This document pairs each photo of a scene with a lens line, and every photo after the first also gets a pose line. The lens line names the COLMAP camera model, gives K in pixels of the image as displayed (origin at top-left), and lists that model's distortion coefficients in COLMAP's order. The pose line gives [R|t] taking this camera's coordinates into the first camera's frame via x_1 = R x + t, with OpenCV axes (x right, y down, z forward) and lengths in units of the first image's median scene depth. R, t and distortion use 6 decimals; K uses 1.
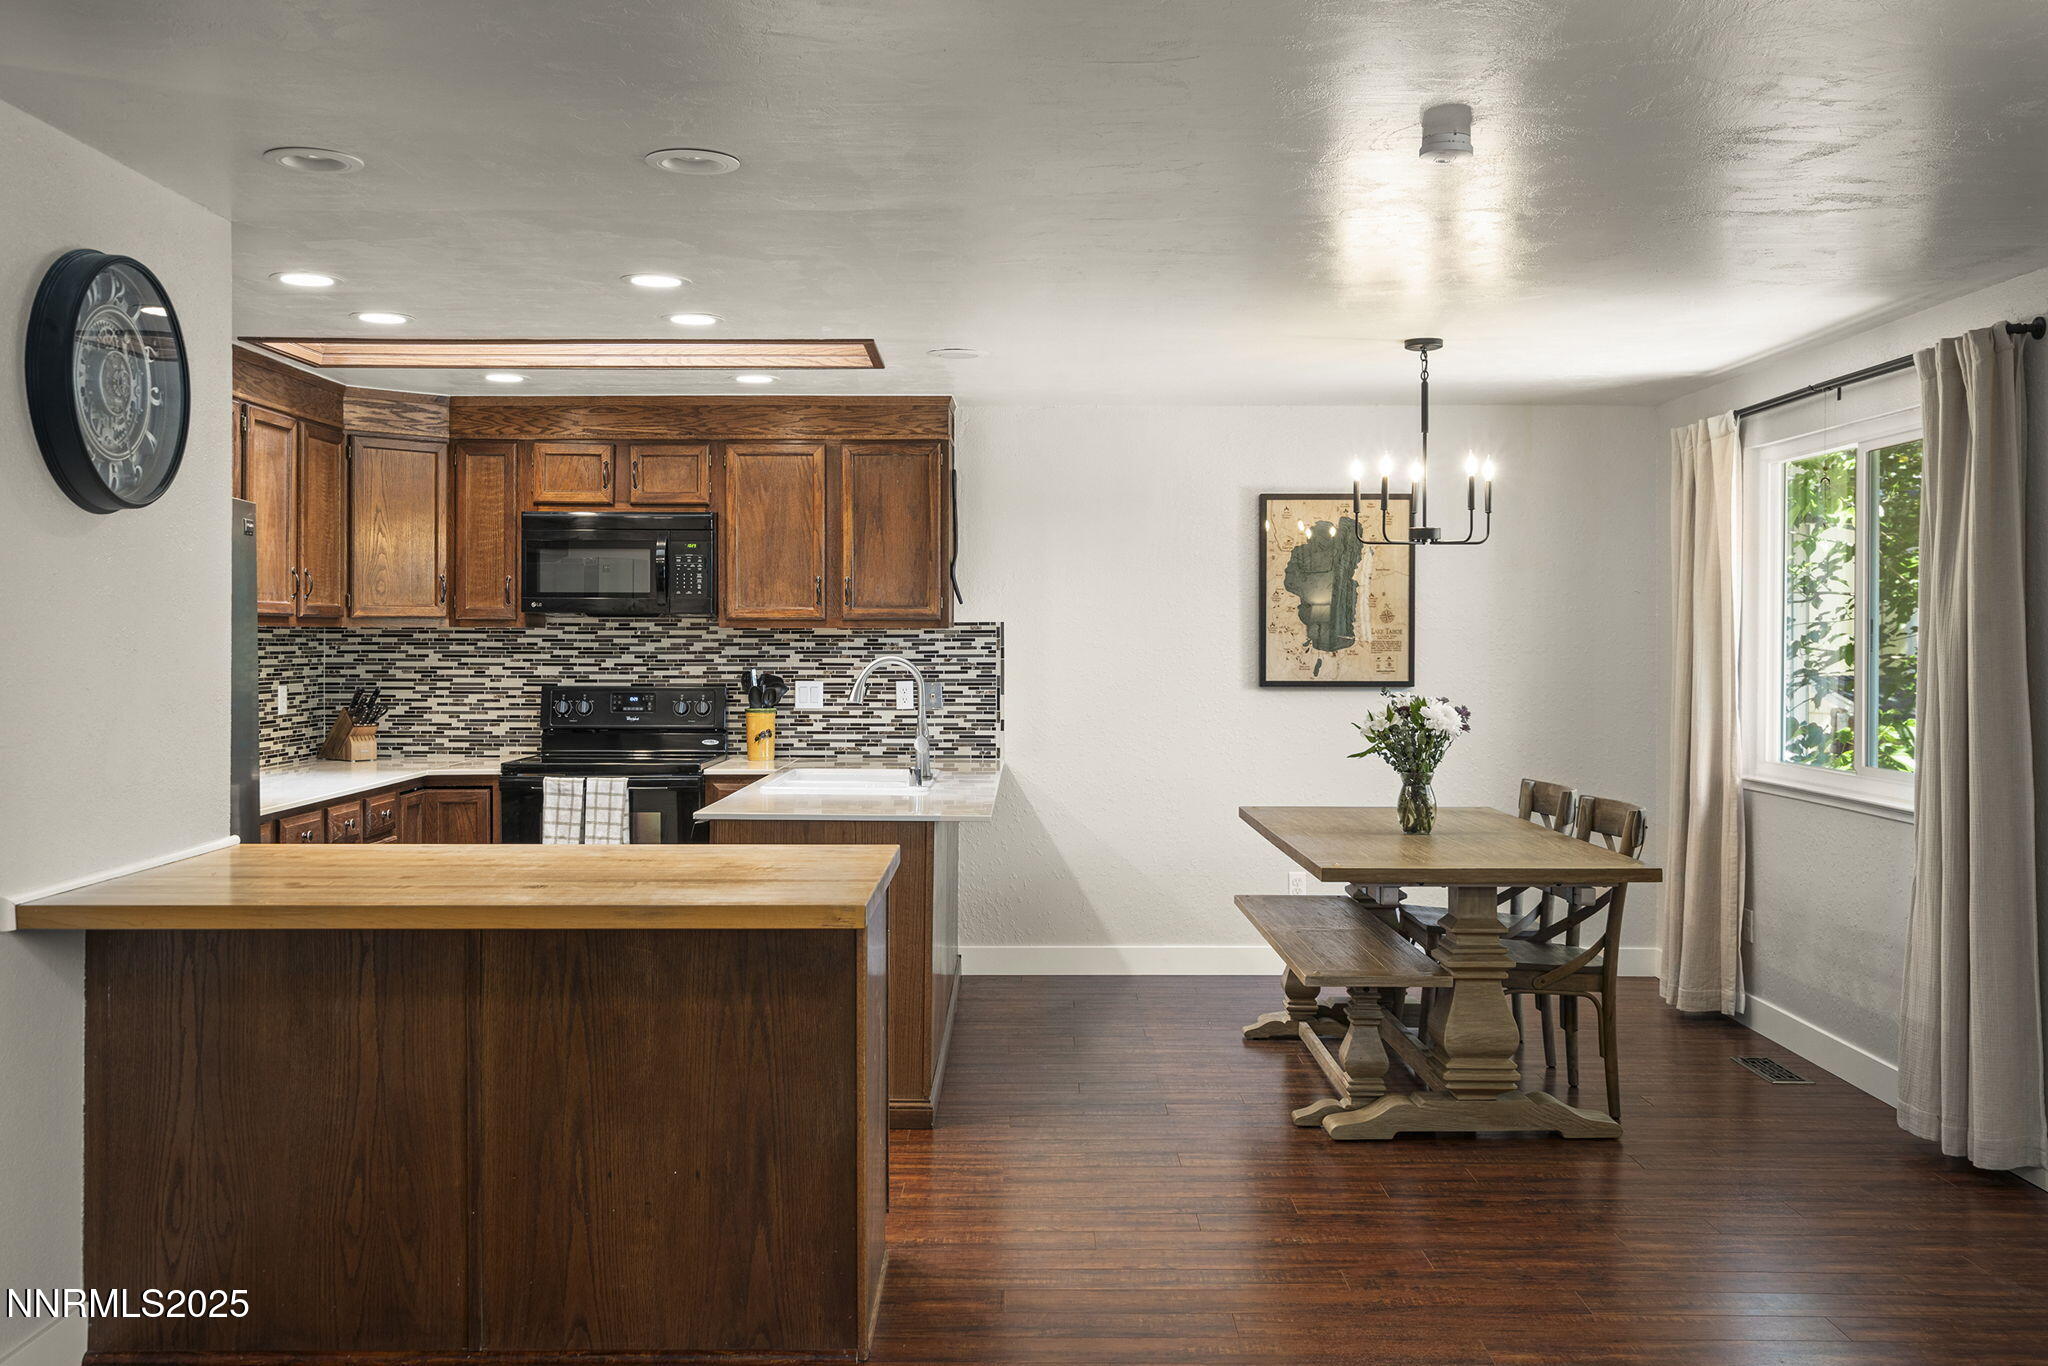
lens RADIAL K [[1781.1, 0, 1011.1], [0, 1781.1, 658.9], [0, 0, 1]] dist [0.011495, -0.022919]
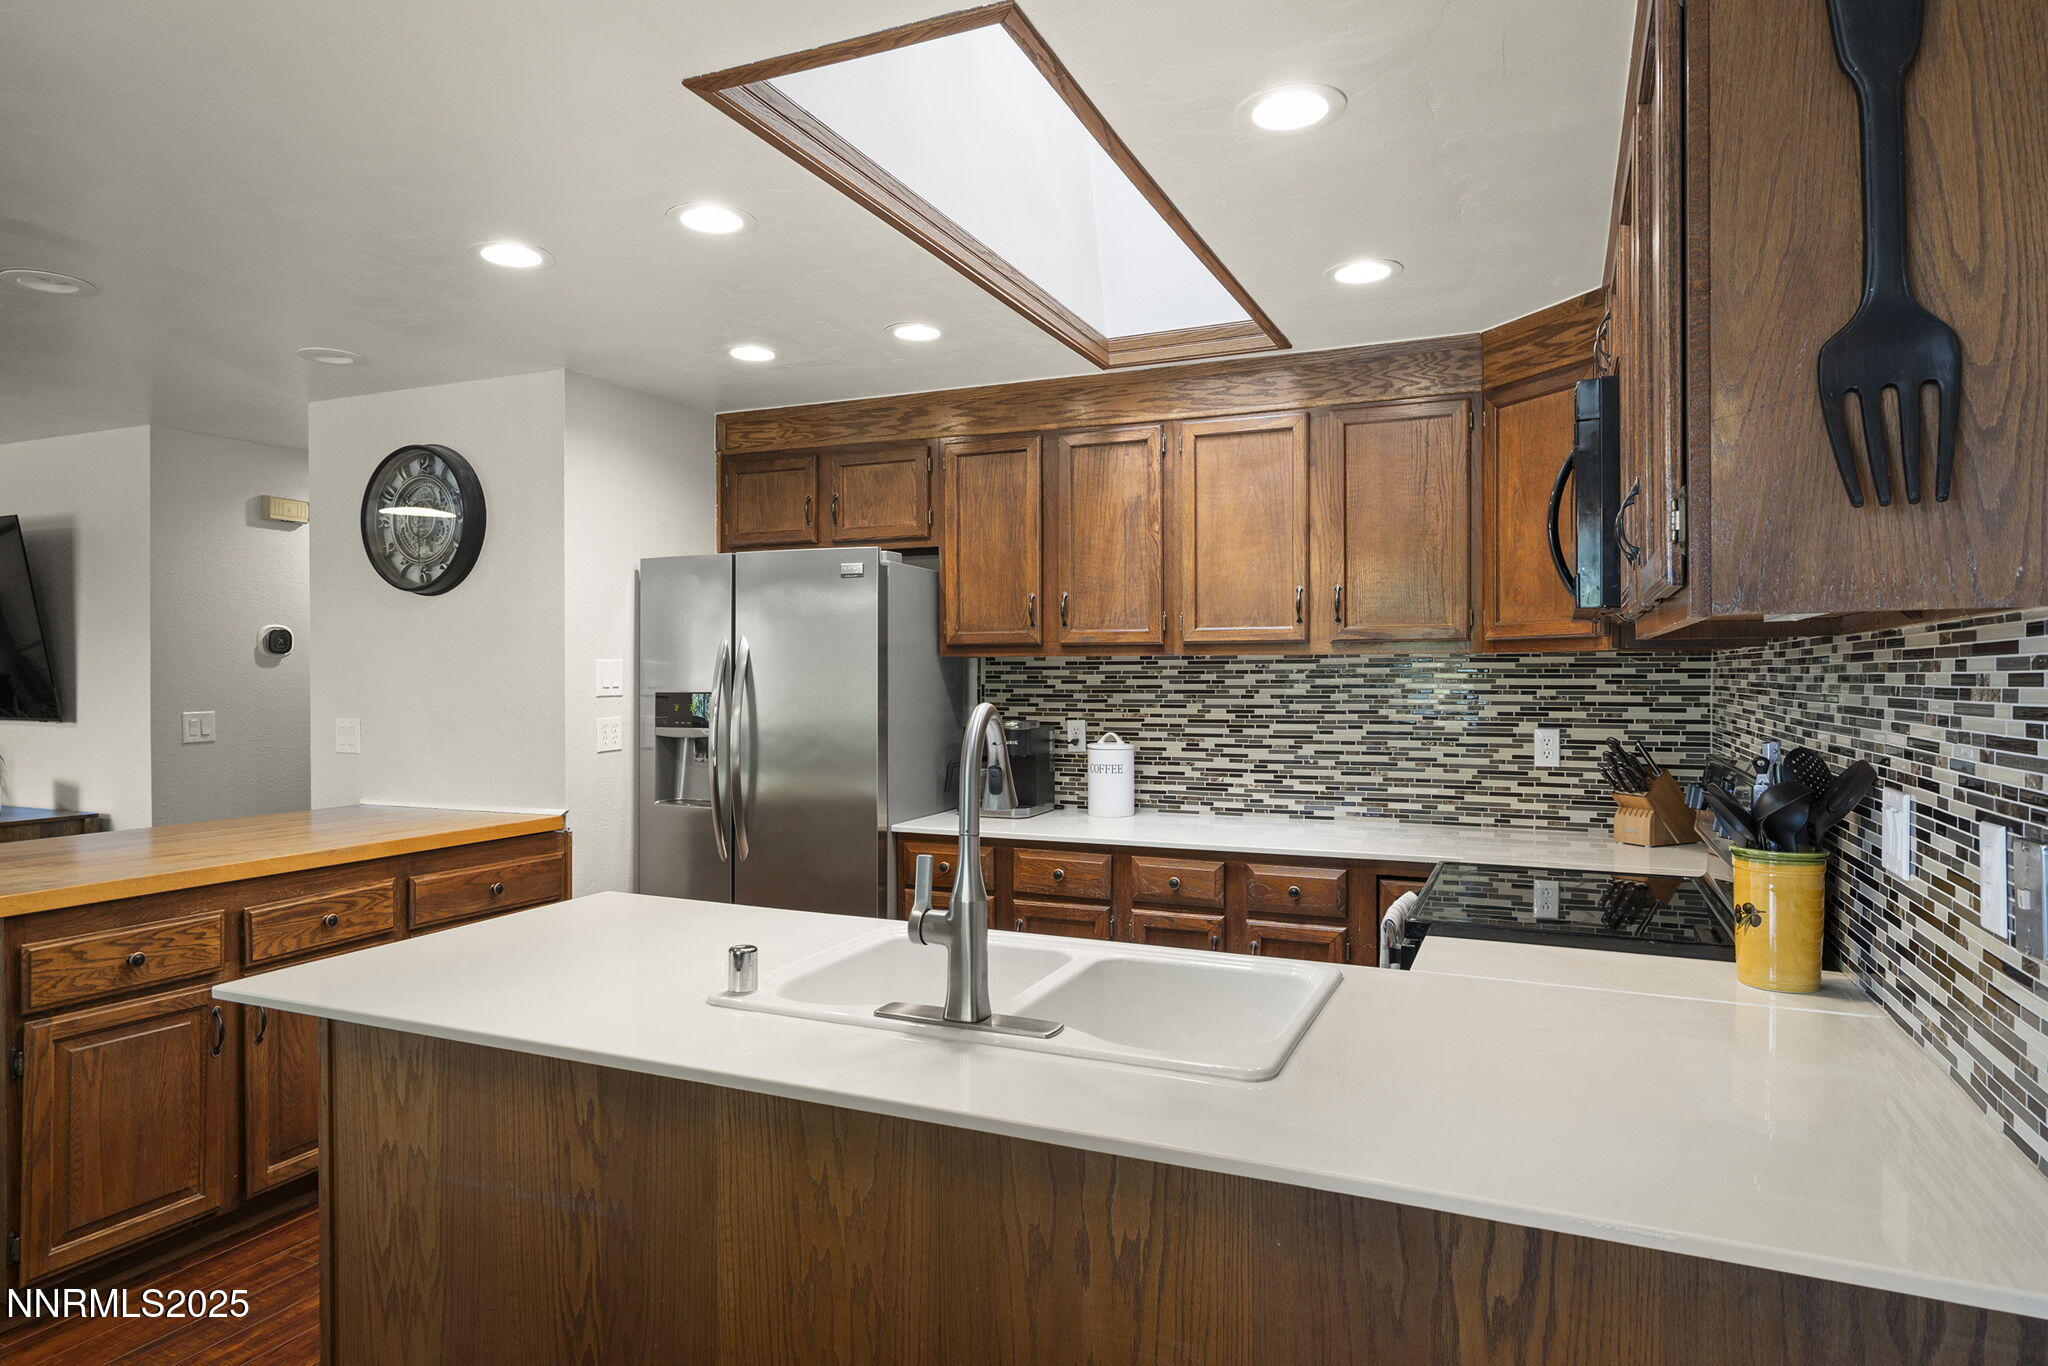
lens RADIAL K [[1196.3, 0, 1020.9], [0, 1196.3, 689.4], [0, 0, 1]] dist [0.009413, -0.002586]
pose [[-0.397708, 0.010999, -0.917446, 0.161587], [-0.011579, 0.999788, 0.017006, -0.008577], [0.917439, 0.017386, -0.397496, 0.981828]]
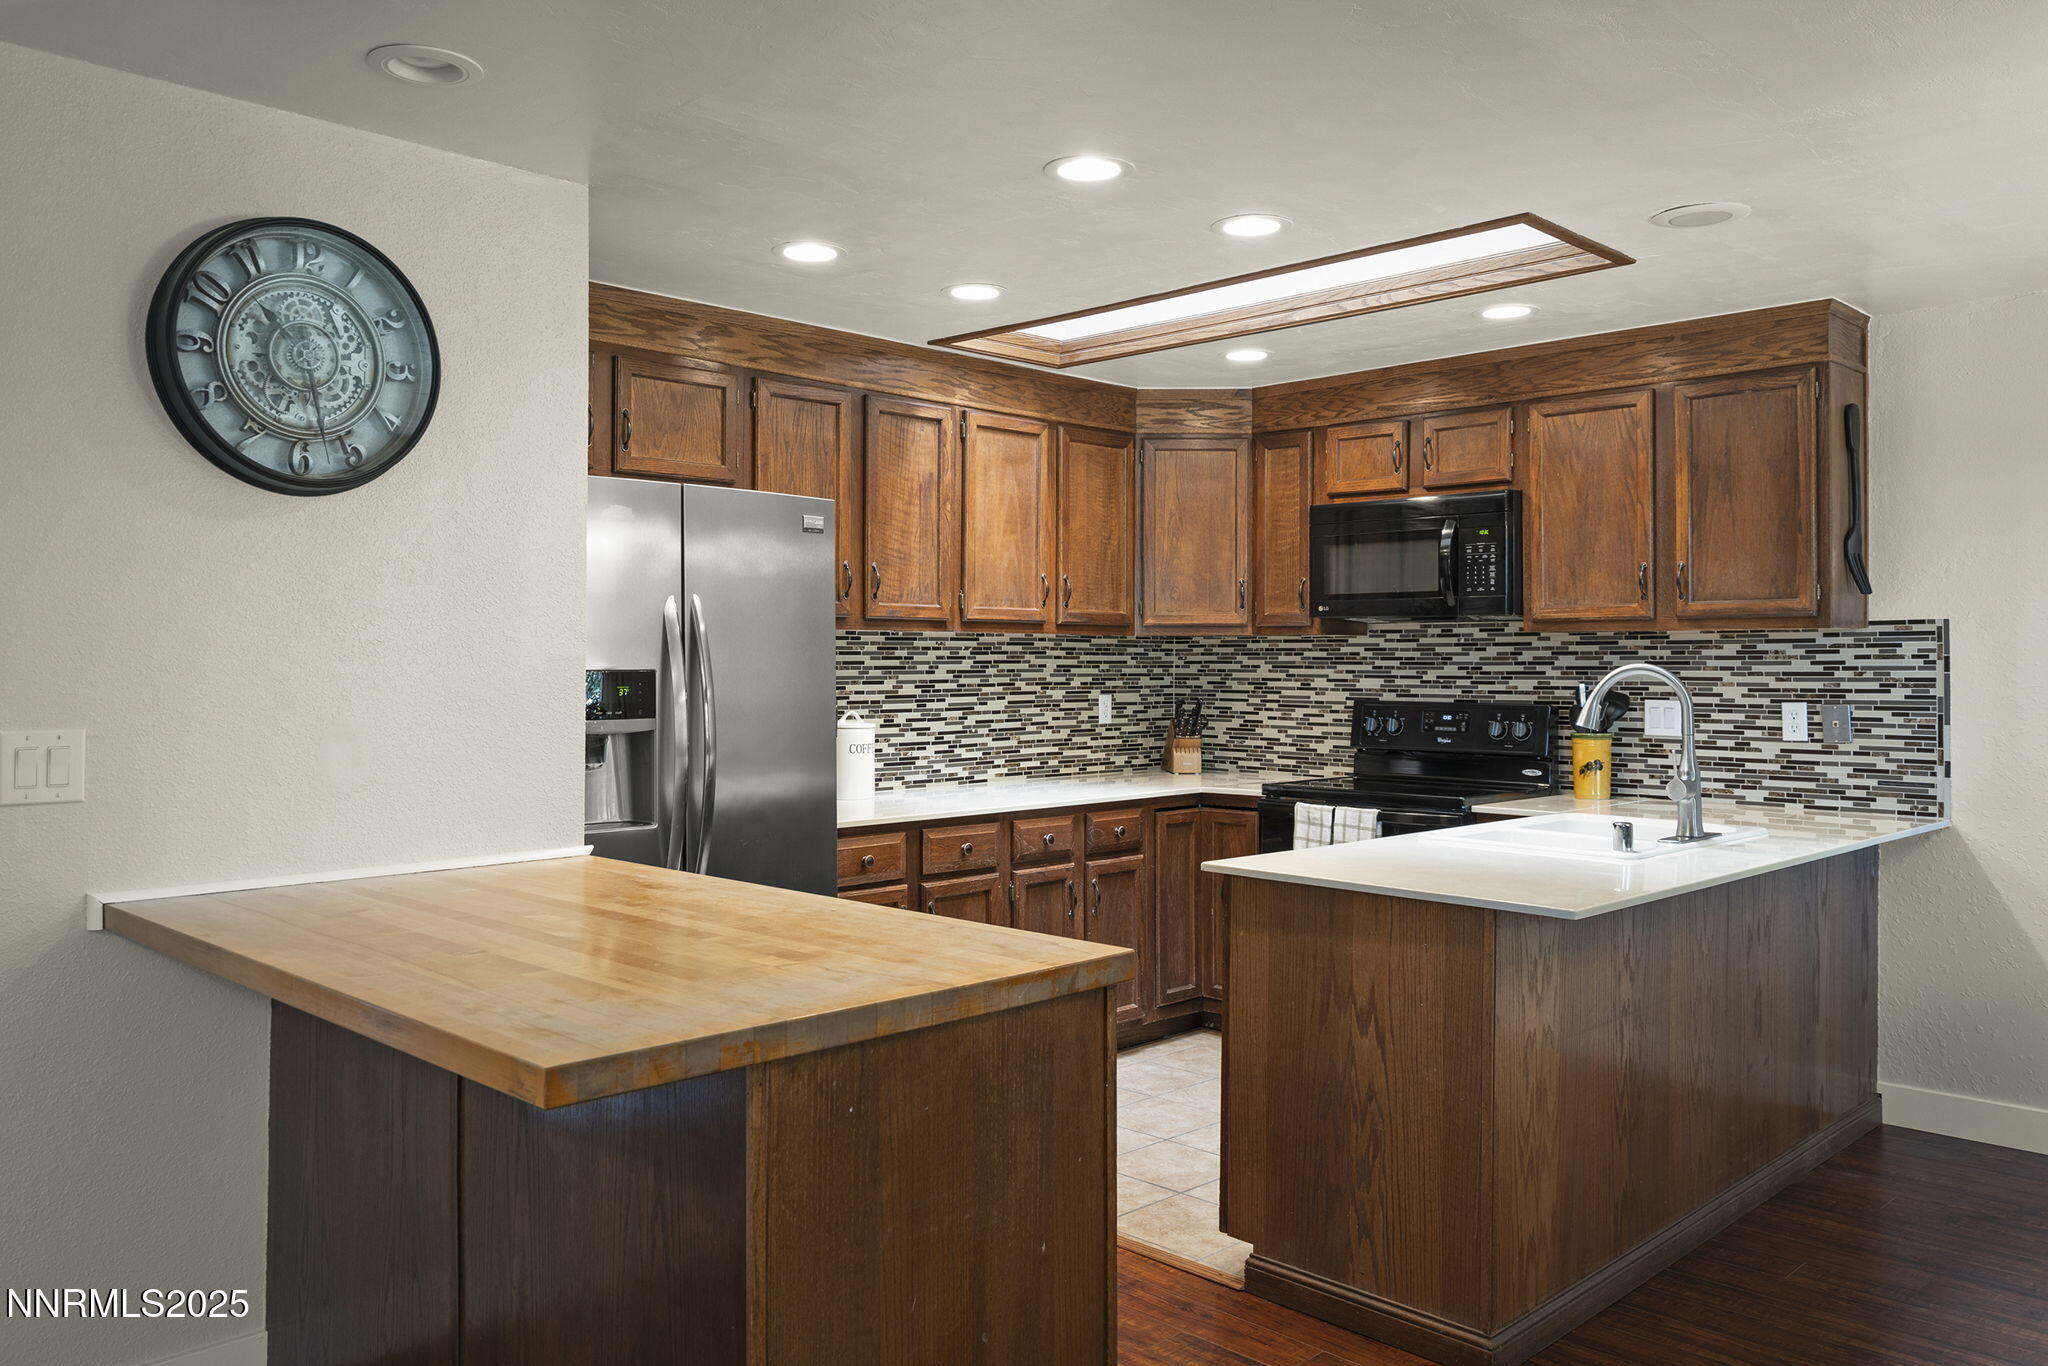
lens RADIAL K [[1540.5, 0, 1012.6], [0, 1540.5, 657.1], [0, 0, 1]] dist [0.003880, 0.006445]
pose [[0.710601, -0.002416, -0.703591, 0.164698], [-0.009786, 0.999863, -0.013316, 0.005652], [0.703527, 0.016348, 0.710480, 0.338566]]
